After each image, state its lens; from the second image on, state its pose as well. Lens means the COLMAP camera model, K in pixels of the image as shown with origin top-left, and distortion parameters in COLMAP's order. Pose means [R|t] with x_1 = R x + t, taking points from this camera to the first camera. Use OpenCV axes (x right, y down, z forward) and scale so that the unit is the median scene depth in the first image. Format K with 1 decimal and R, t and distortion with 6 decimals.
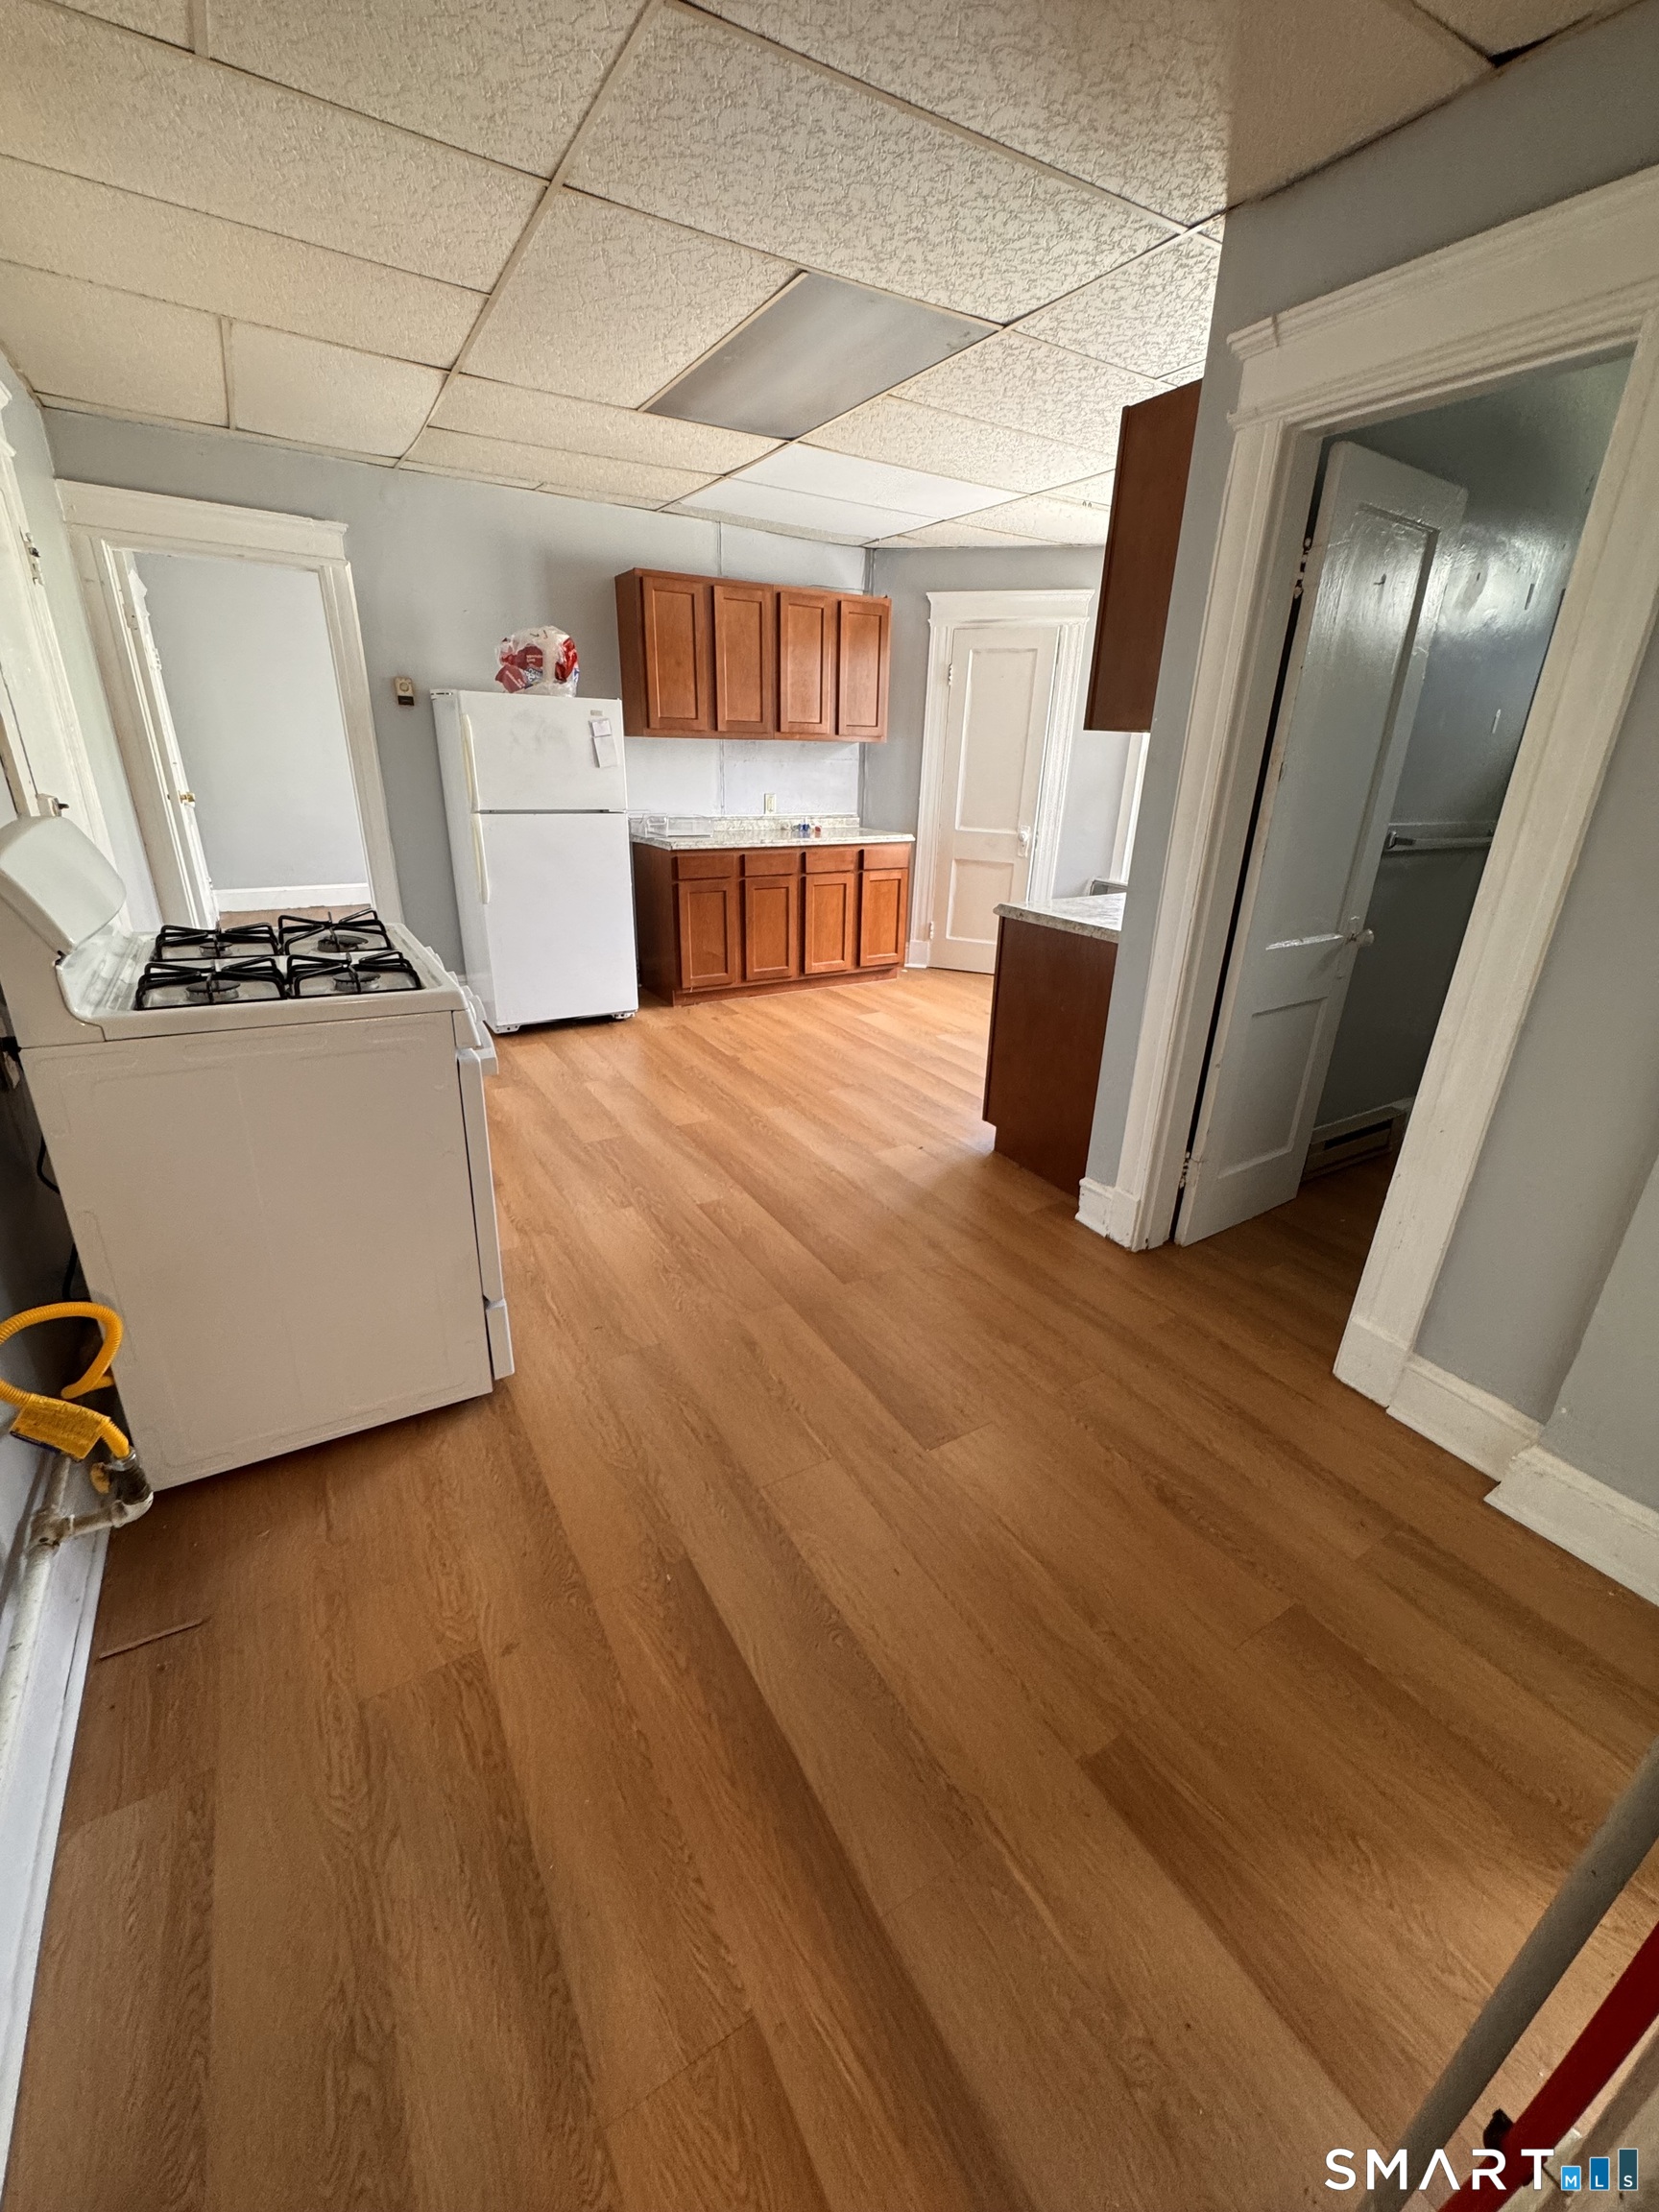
lens RADIAL K [[889.8, 0, 829.5], [0, 889.8, 1106.0], [0, 0, 1]] dist [-0.001402, -0.000139]
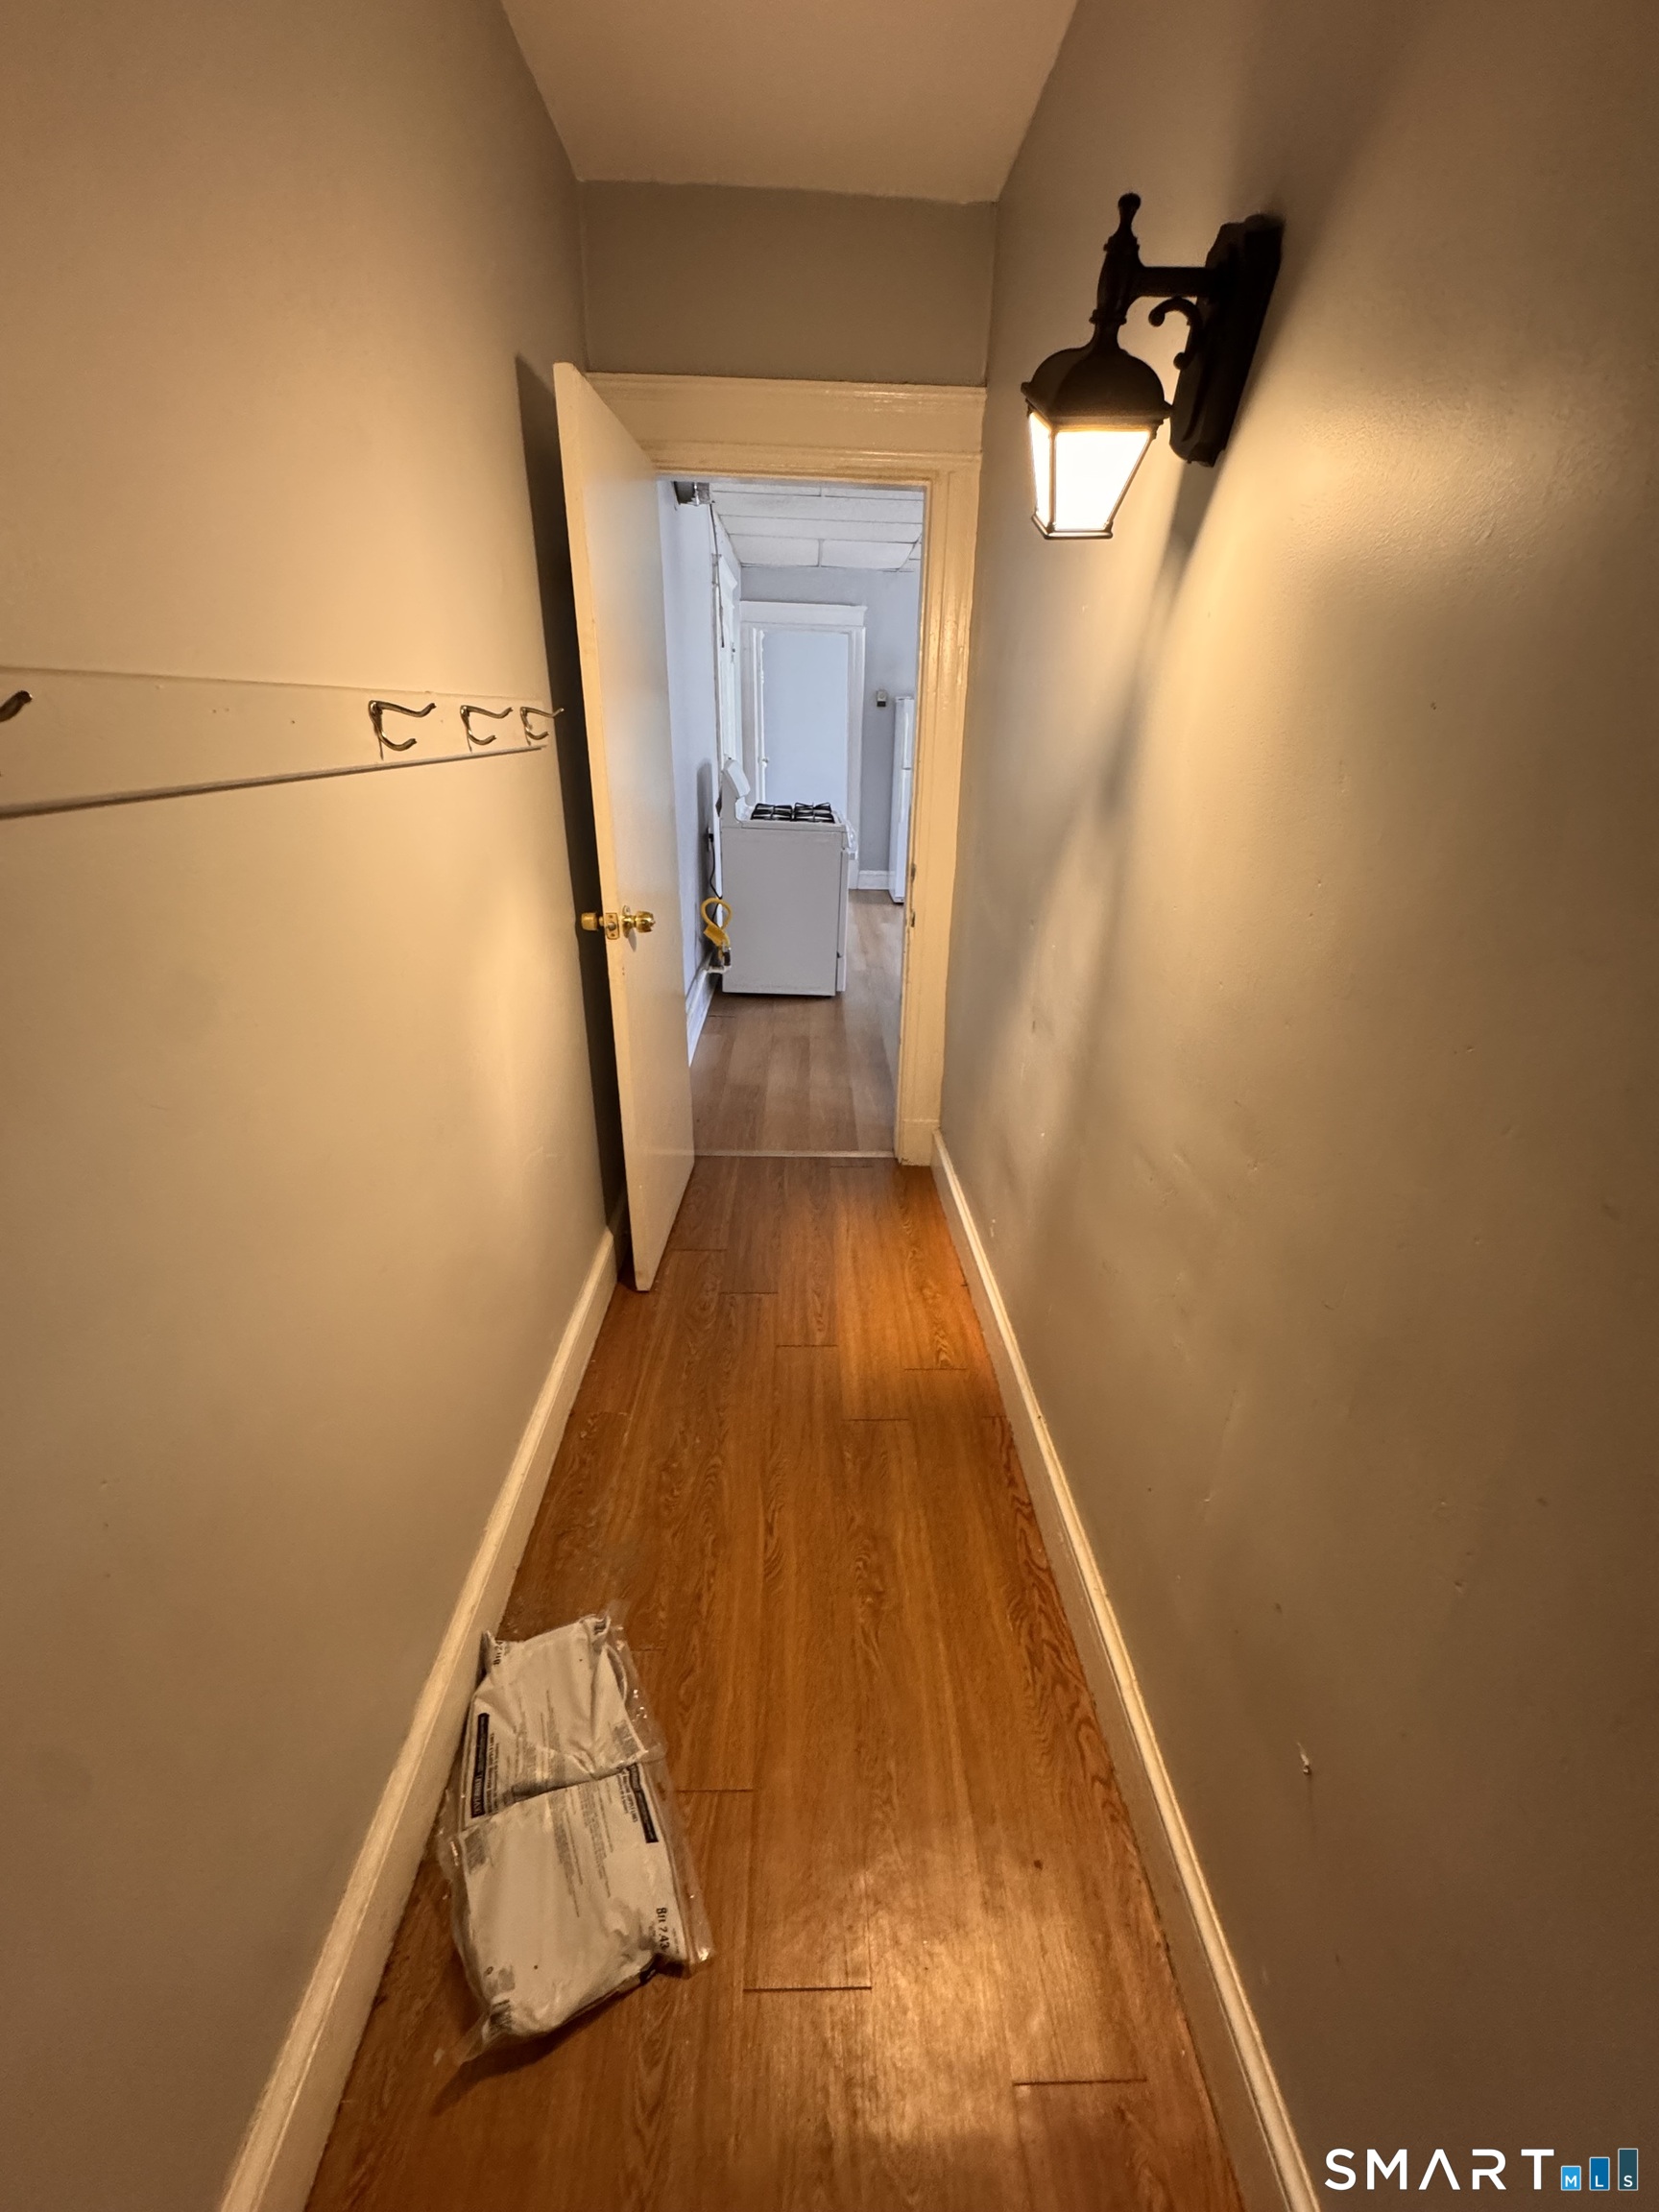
lens RADIAL K [[889.8, 0, 829.5], [0, 889.8, 1106.0], [0, 0, 1]] dist [-0.001402, -0.000139]
pose [[0.868184, 0.187239, -0.459563, 0.815014], [-0.175715, 0.982078, 0.068175, 0.457475], [0.464092, 0.021563, 0.885525, -1.214845]]
